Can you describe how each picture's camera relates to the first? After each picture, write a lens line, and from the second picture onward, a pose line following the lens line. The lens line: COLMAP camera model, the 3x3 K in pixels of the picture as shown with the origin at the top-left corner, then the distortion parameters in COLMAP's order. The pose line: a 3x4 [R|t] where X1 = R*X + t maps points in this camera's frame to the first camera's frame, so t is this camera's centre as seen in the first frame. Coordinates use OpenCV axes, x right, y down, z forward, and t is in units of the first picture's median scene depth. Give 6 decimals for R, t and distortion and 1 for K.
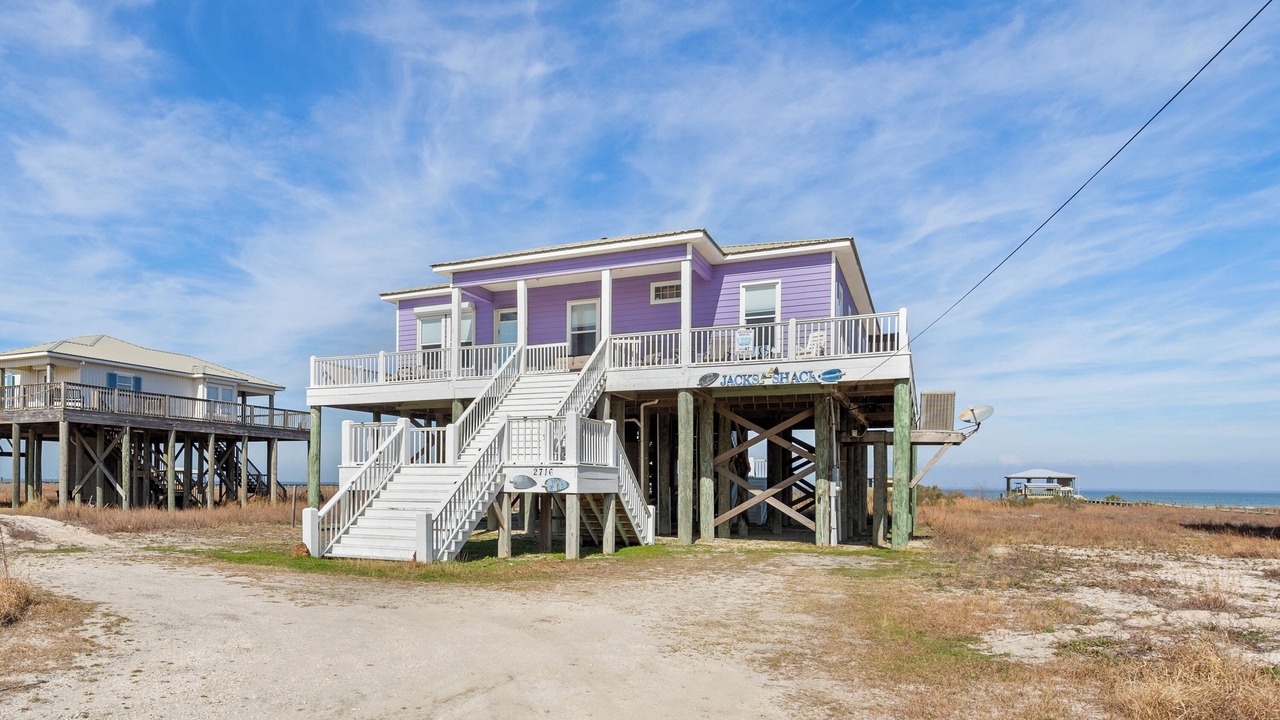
lens RADIAL K [[961.3, 0, 640.0], [0, 961.3, 360.0], [0, 0, 1]] dist [-0.068554, 0.230471]
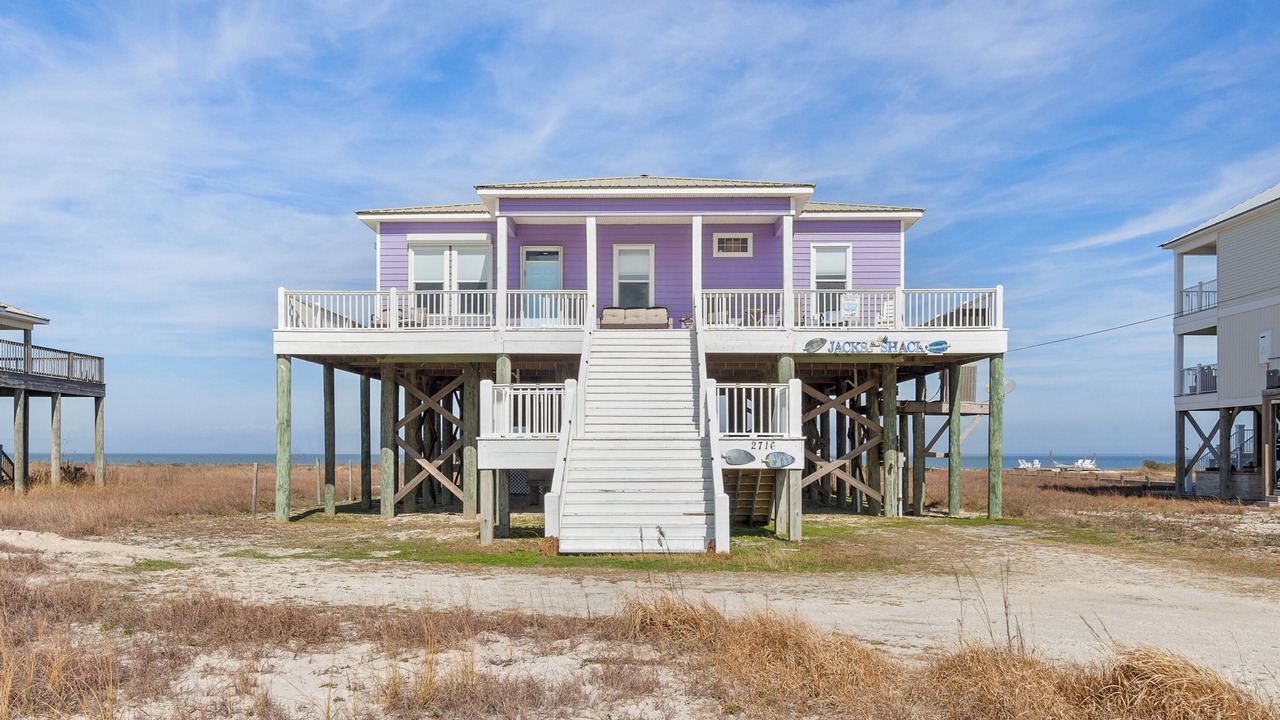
lens RADIAL K [[1149.8, 0, 640.0], [0, 1149.8, 360.0], [0, 0, 1]] dist [0.004732, 0.004946]
pose [[0.865685, 0.031323, 0.499607, -0.604709], [-0.058716, 0.997505, 0.039201, 0.000598], [-0.497133, -0.063271, 0.865364, 0.095642]]
